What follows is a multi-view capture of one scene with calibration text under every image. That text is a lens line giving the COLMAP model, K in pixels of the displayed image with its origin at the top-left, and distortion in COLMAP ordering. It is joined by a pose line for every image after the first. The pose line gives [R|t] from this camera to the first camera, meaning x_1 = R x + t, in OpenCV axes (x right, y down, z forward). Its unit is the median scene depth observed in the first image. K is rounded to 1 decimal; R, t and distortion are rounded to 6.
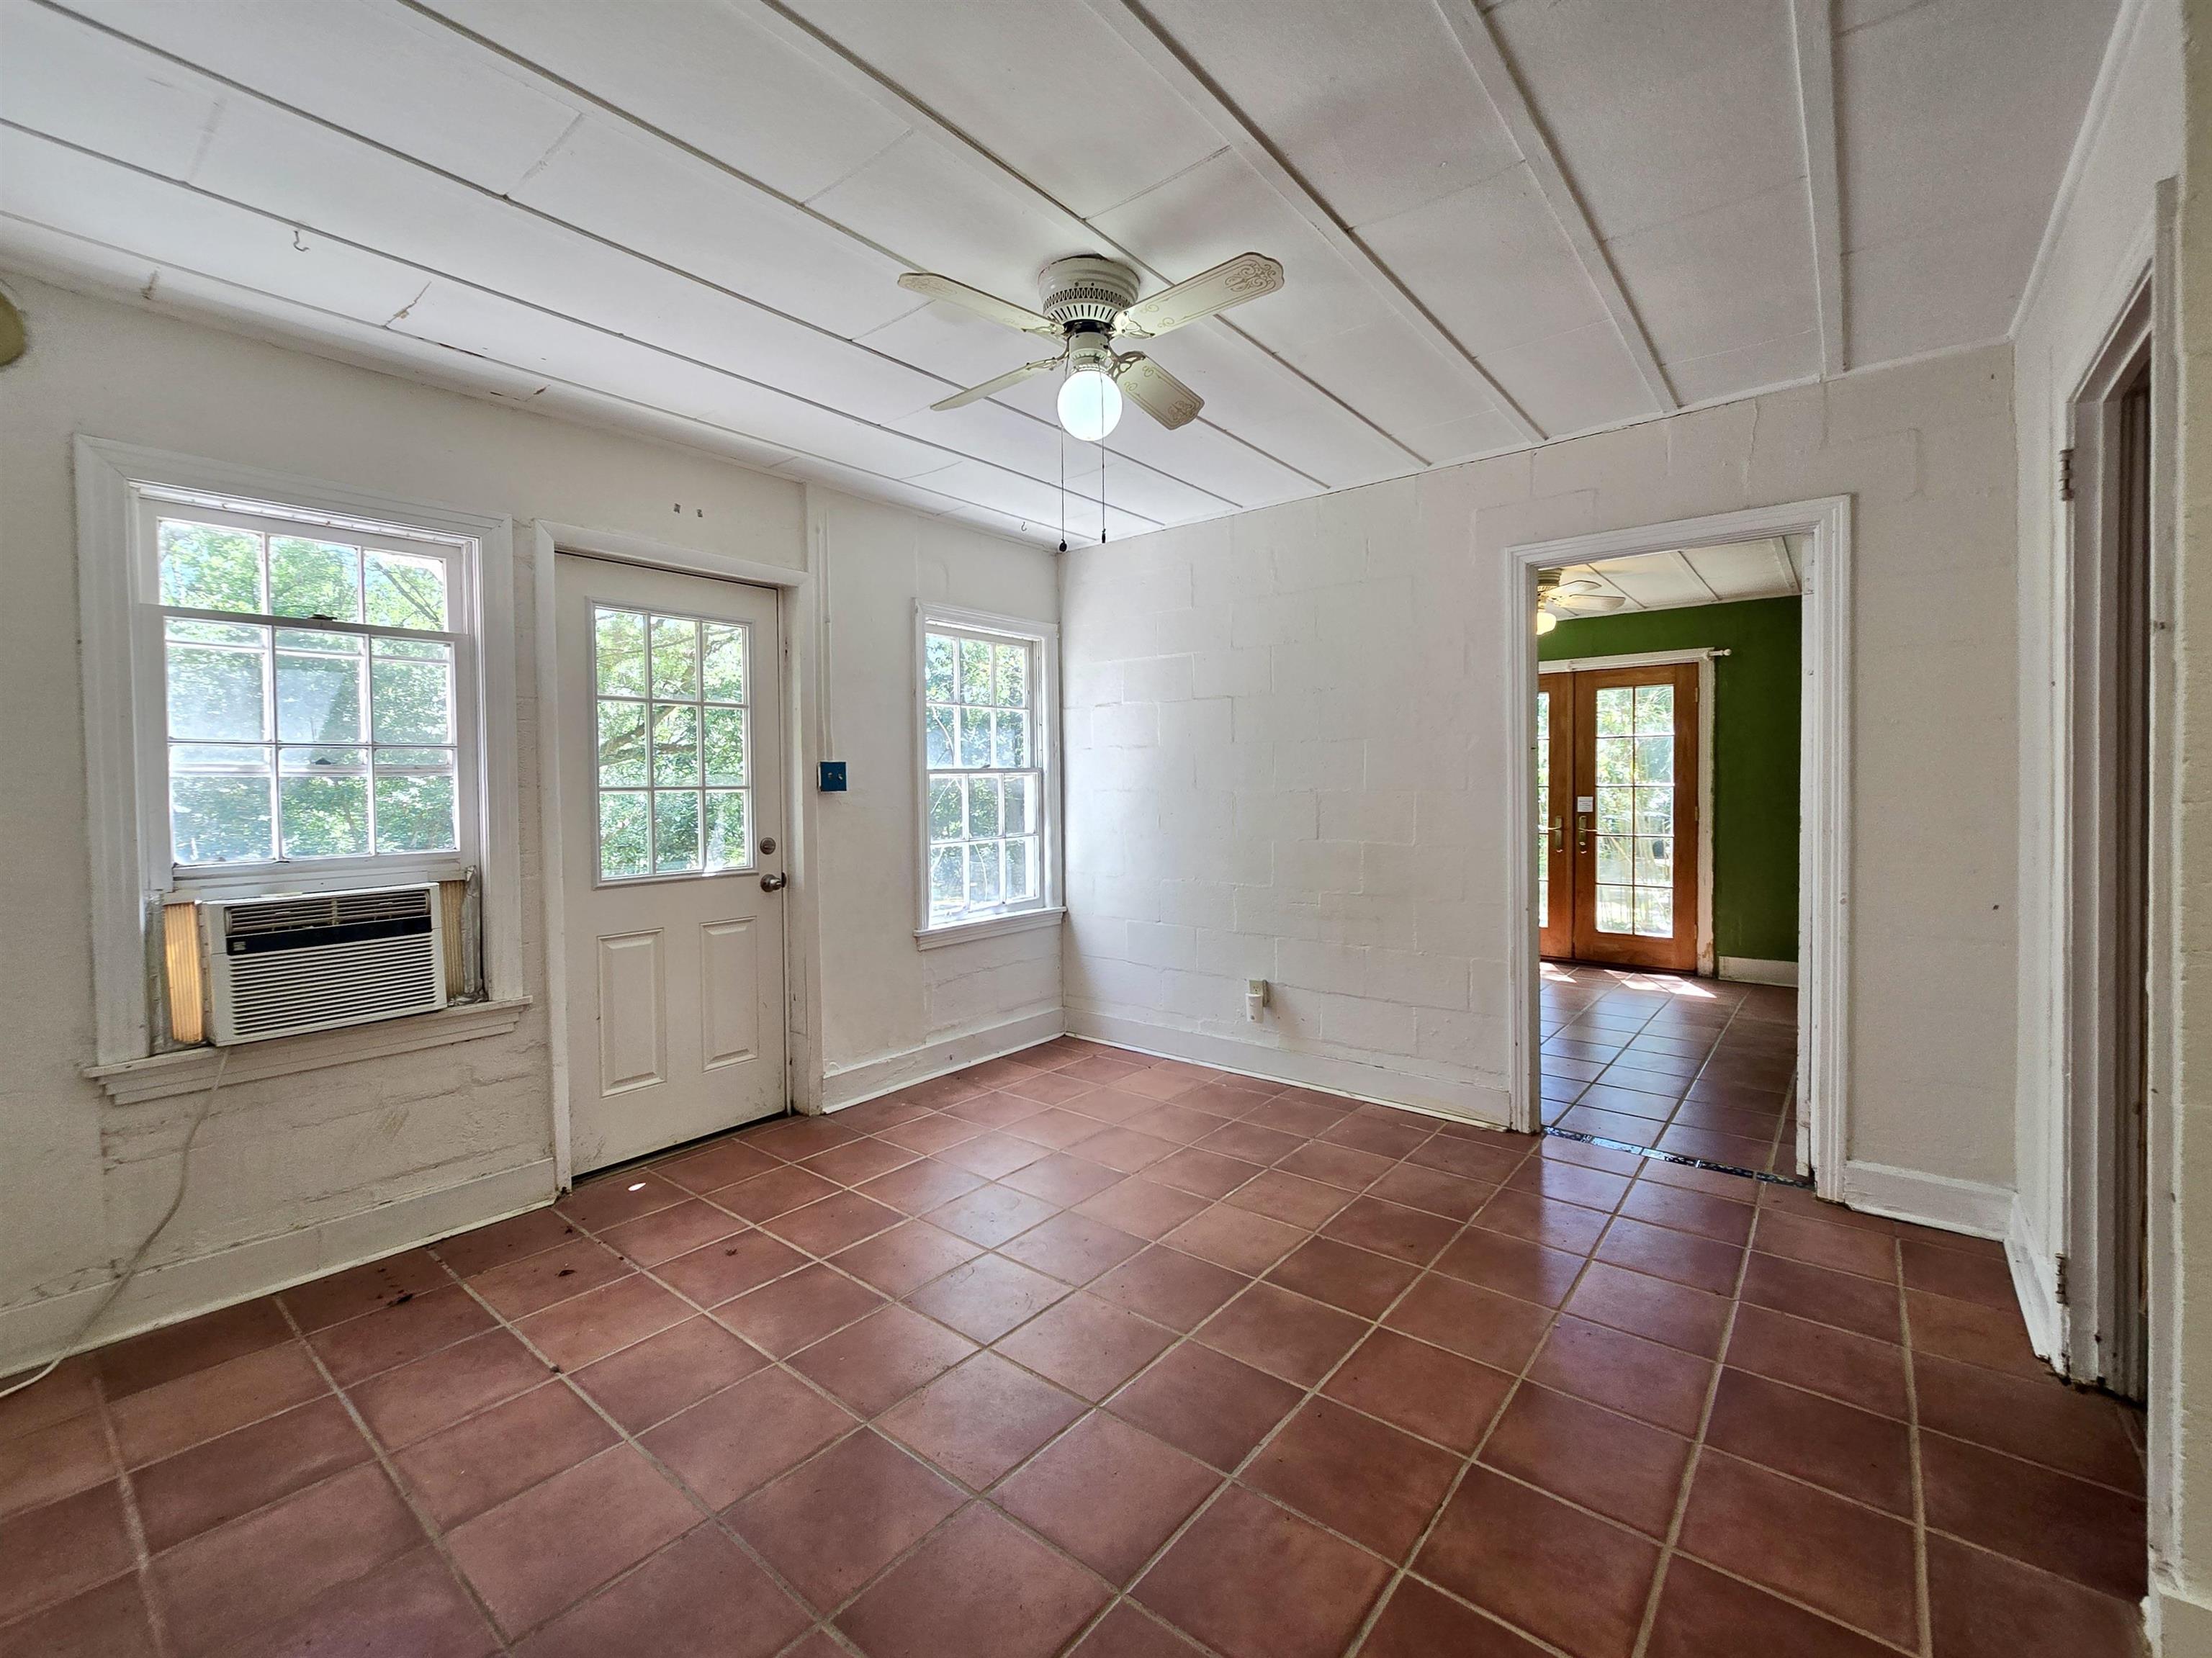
lens RADIAL K [[950.1, 0, 1103.9], [0, 950.1, 808.1], [0, 0, 1]] dist [-0.000136, -0.000432]
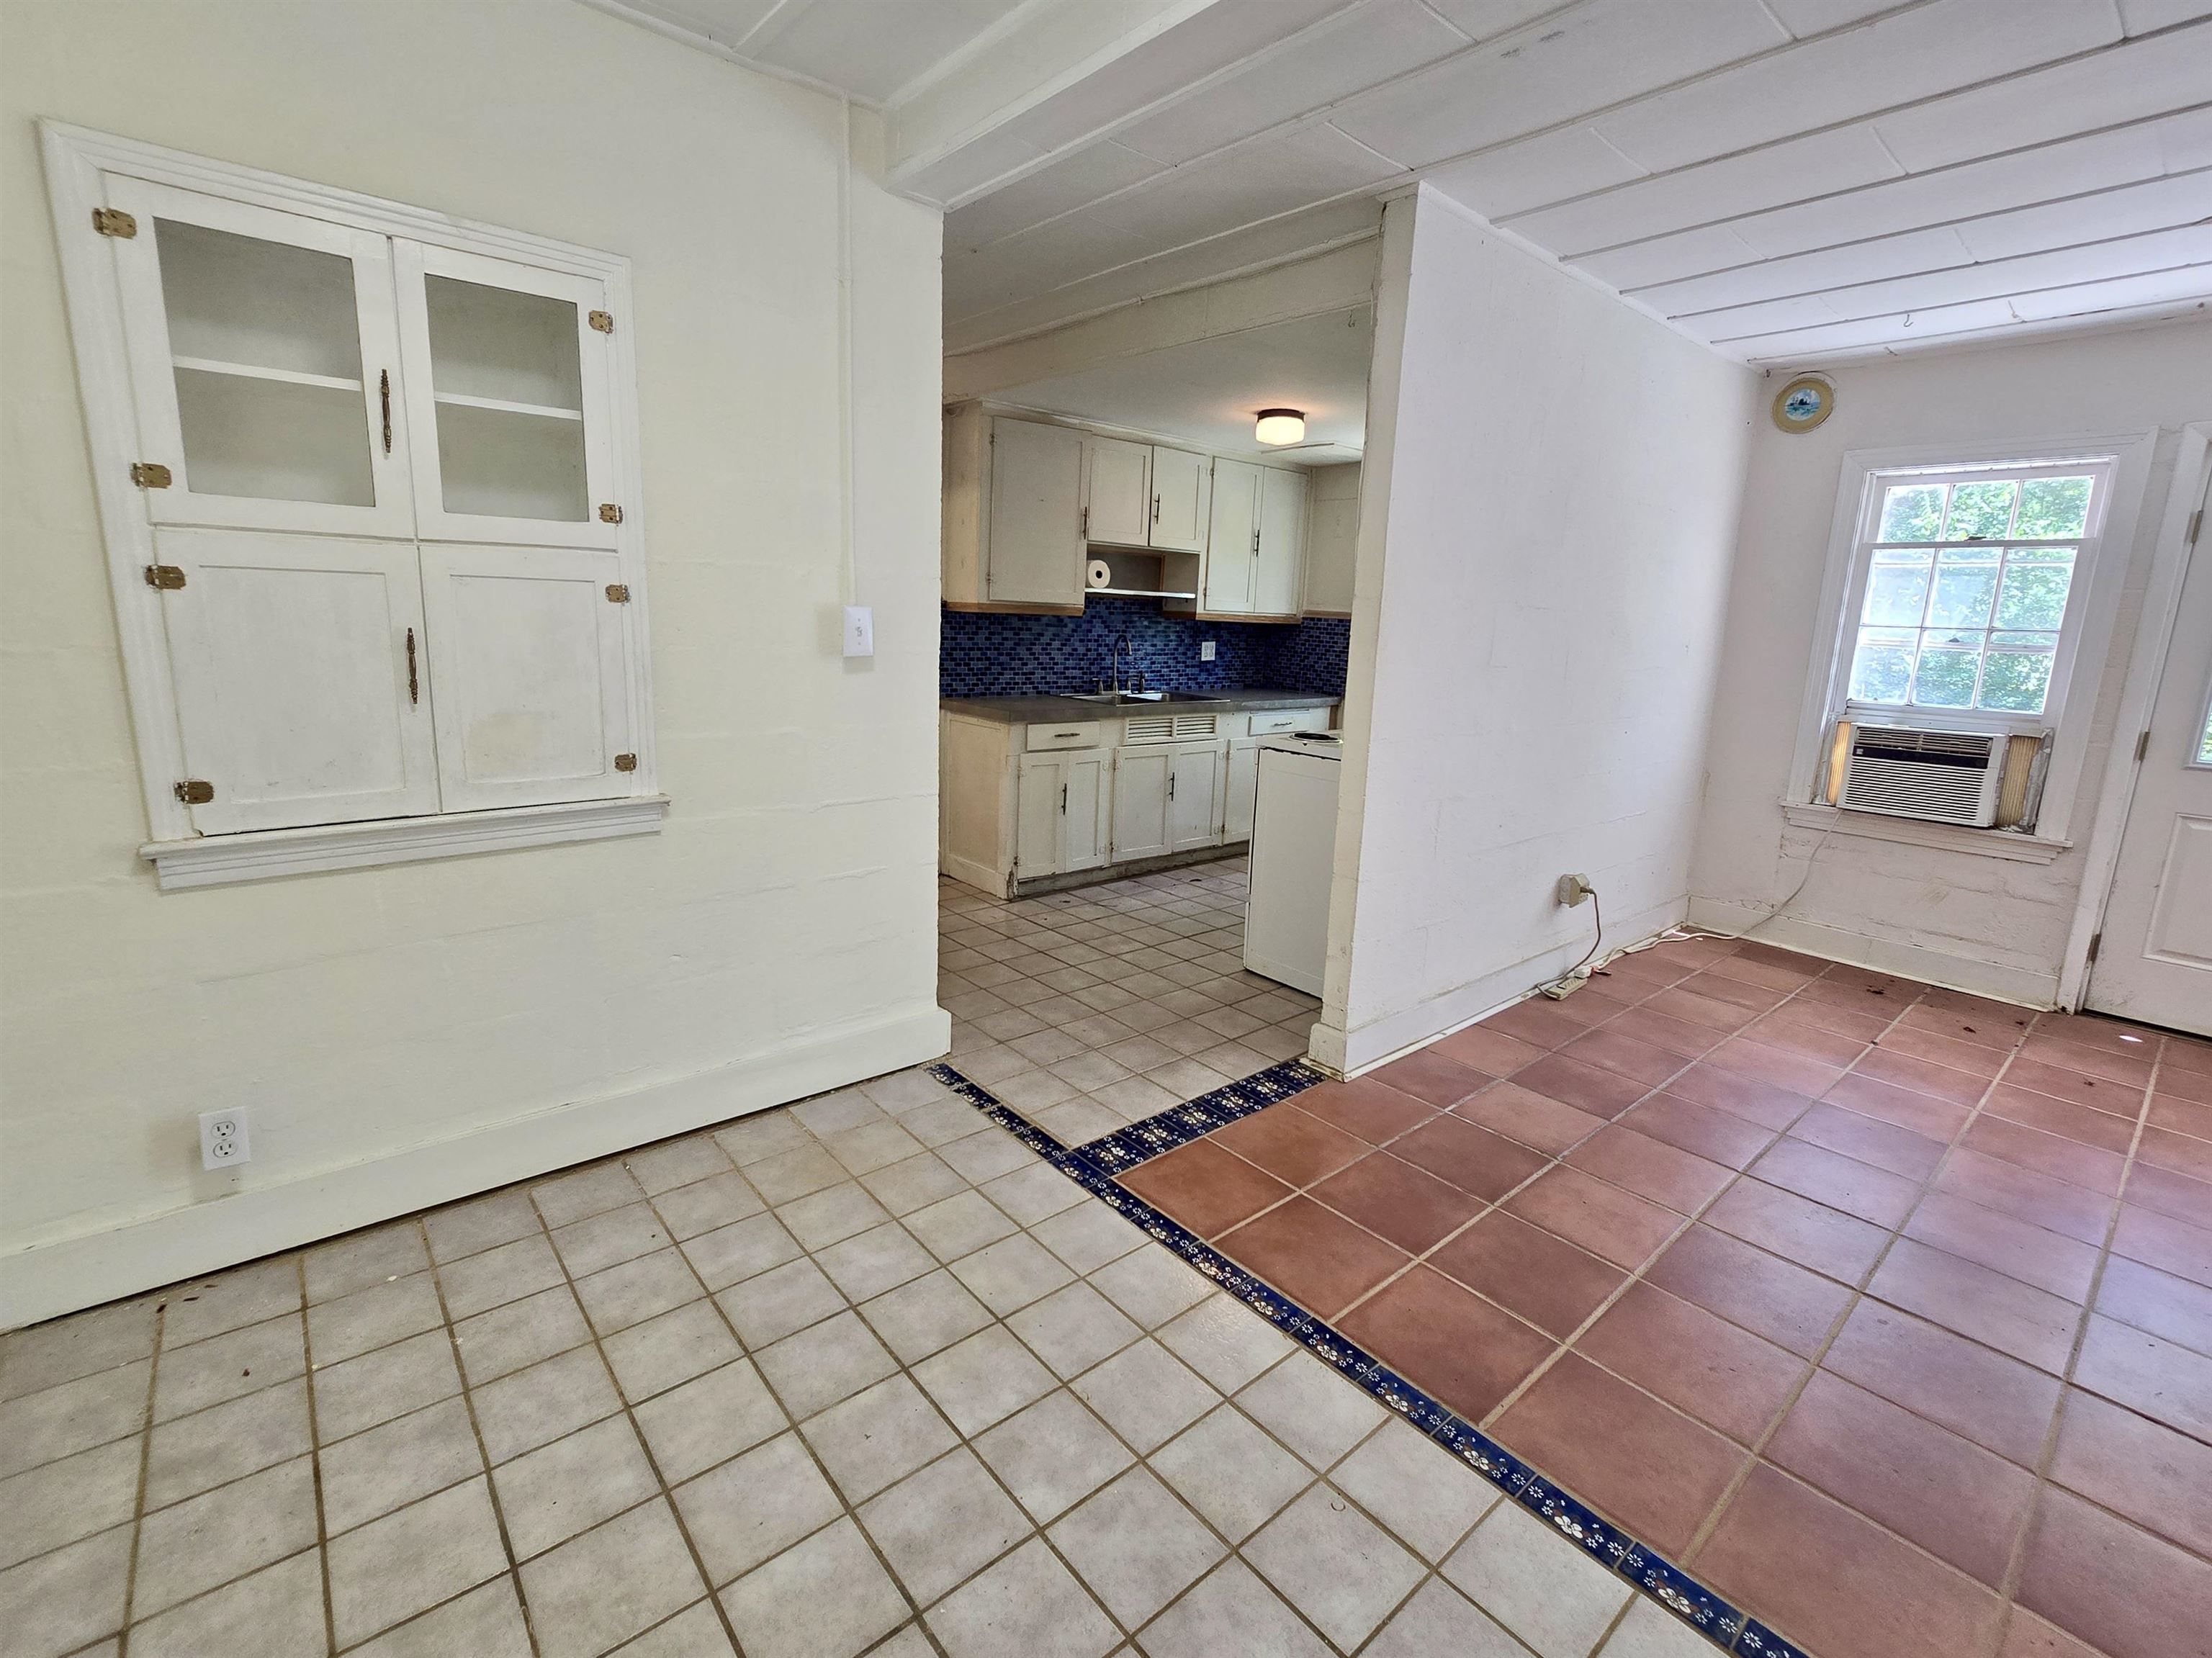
lens RADIAL K [[988.6, 0, 1105.5], [0, 988.6, 809.2], [0, 0, 1]] dist [-0.001075, -0.000280]
pose [[-0.172375, 0.198440, -0.964836, 0.738178], [-0.059554, 0.975606, 0.211295, -0.031222], [0.983229, 0.093882, -0.156352, -0.011894]]
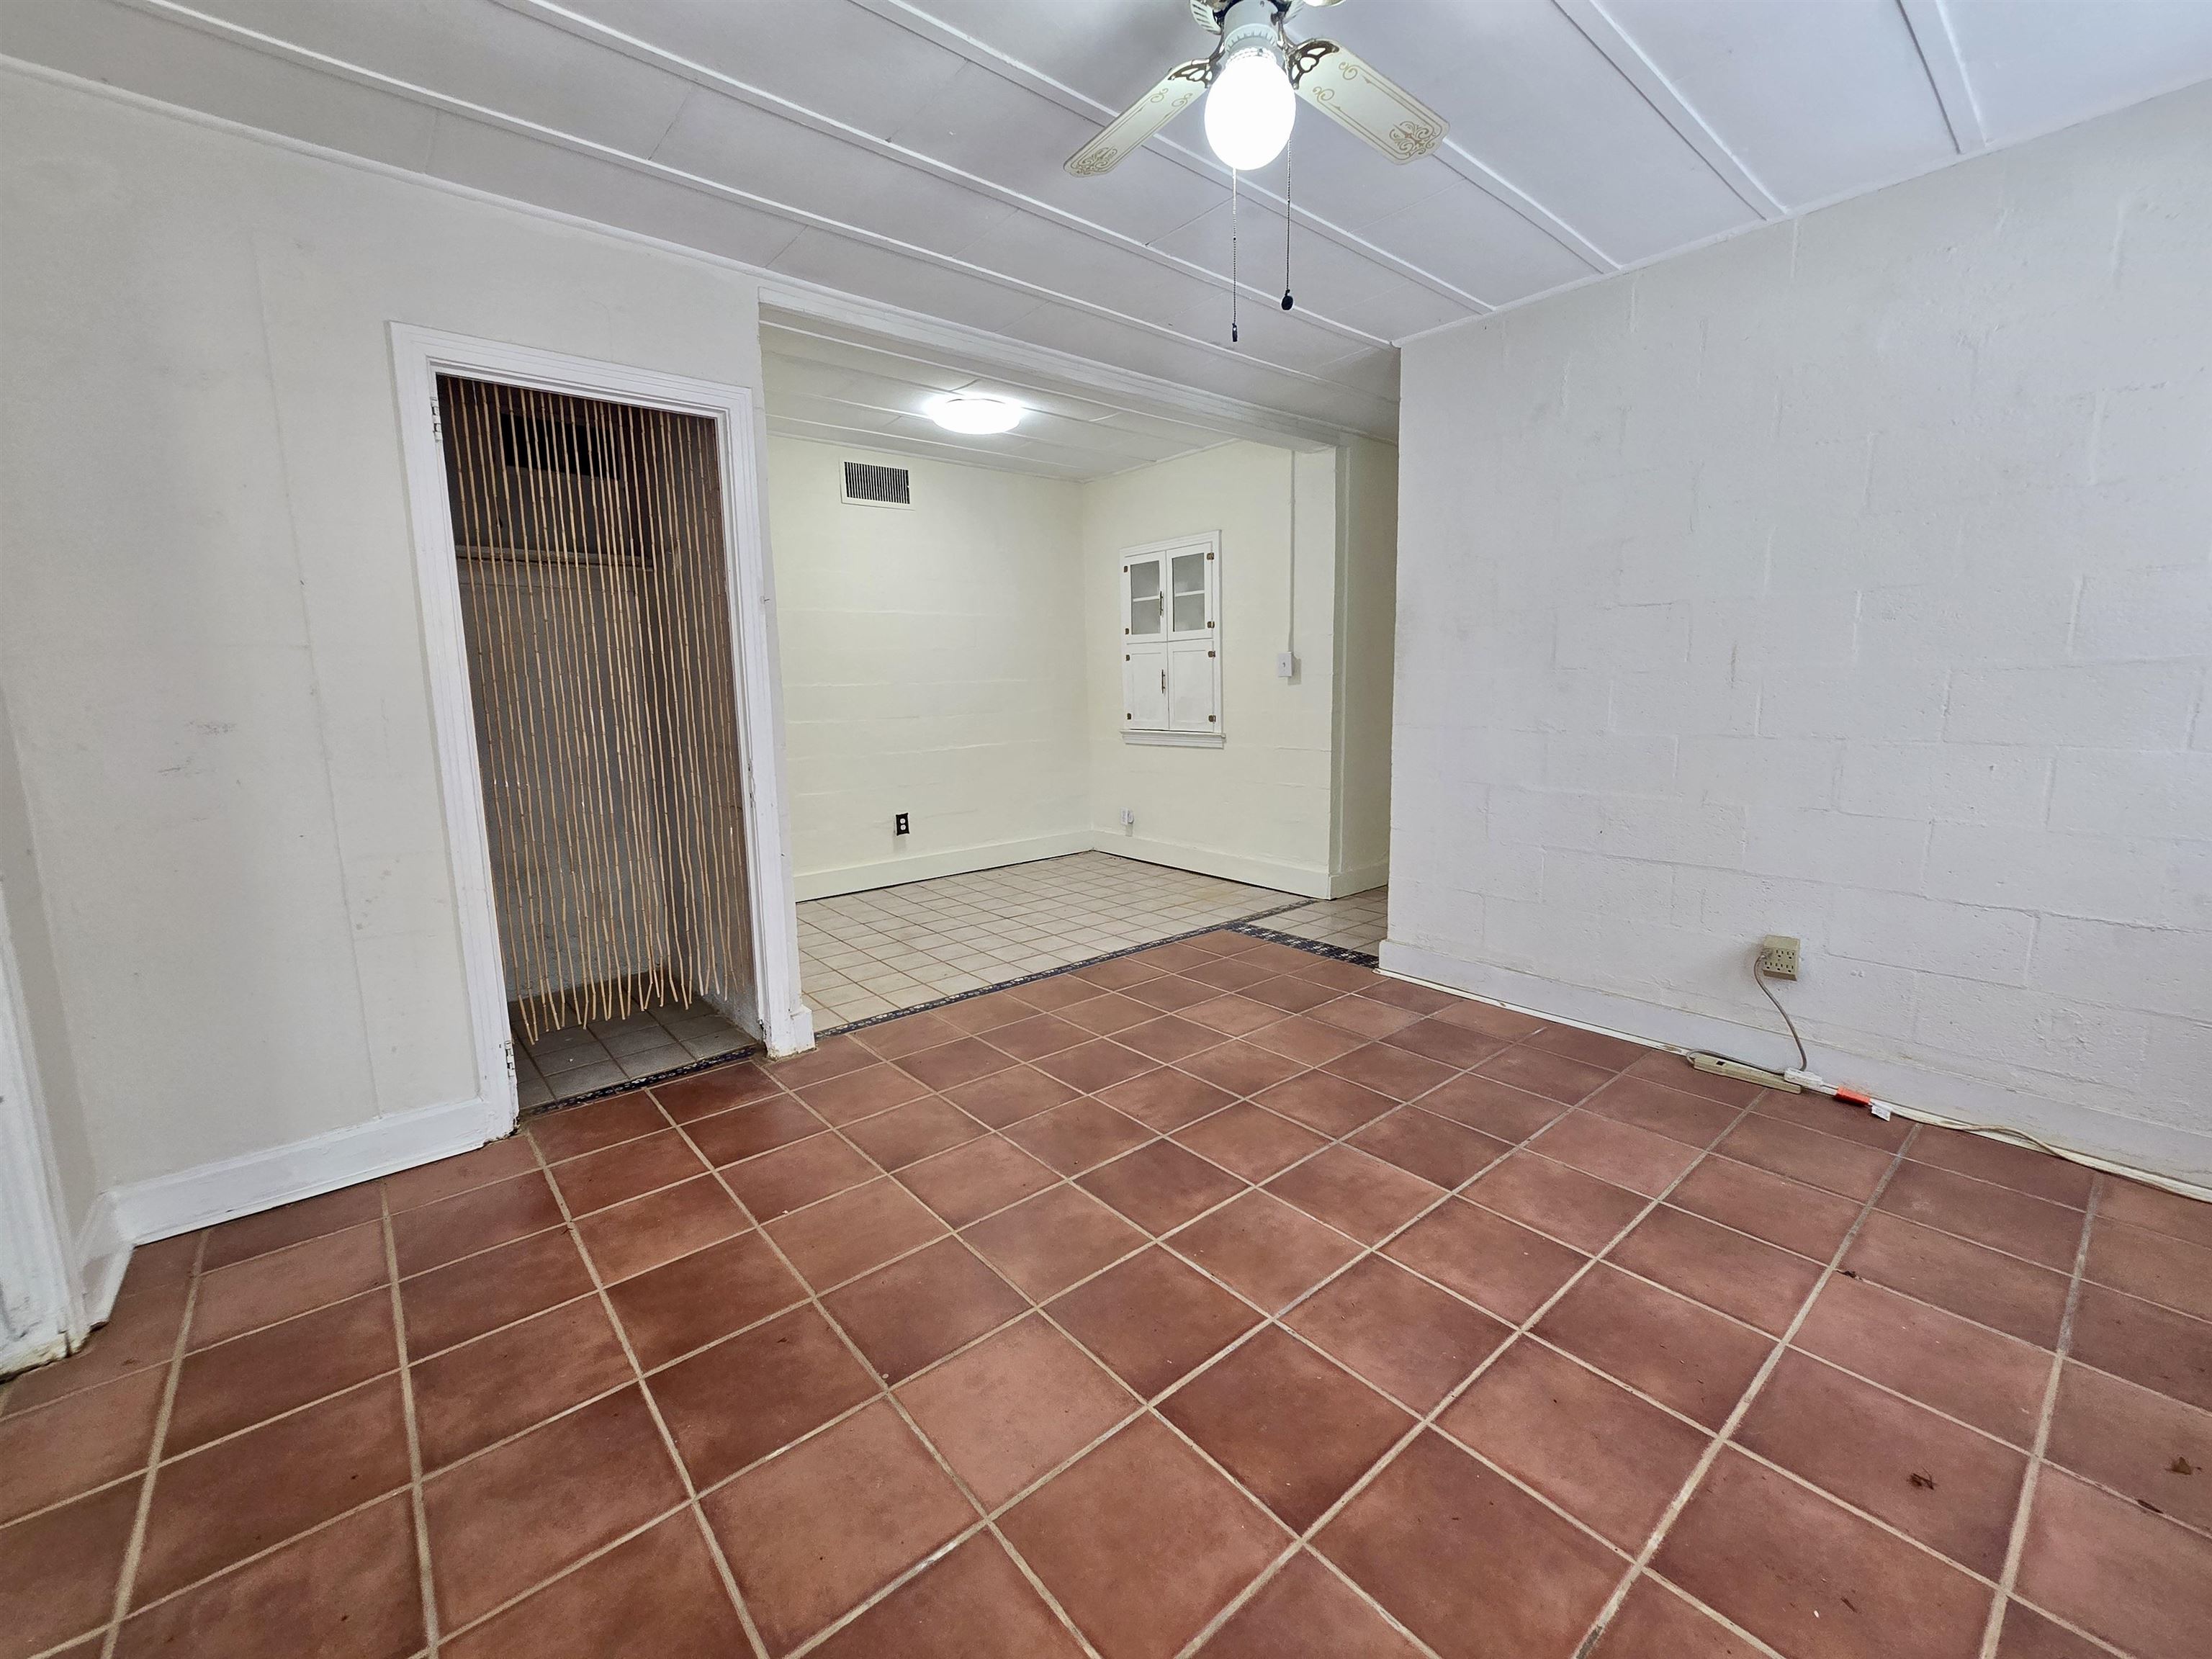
lens RADIAL K [[920.4, 0, 1112.5], [0, 920.4, 807.3], [0, 0, 1]] dist [-0.014740, 0.007283]
pose [[-0.983266, 0.005198, 0.182100, -0.026480], [0.035018, 0.986345, 0.160929, -0.012646], [-0.178776, 0.164613, -0.970021, 1.259948]]
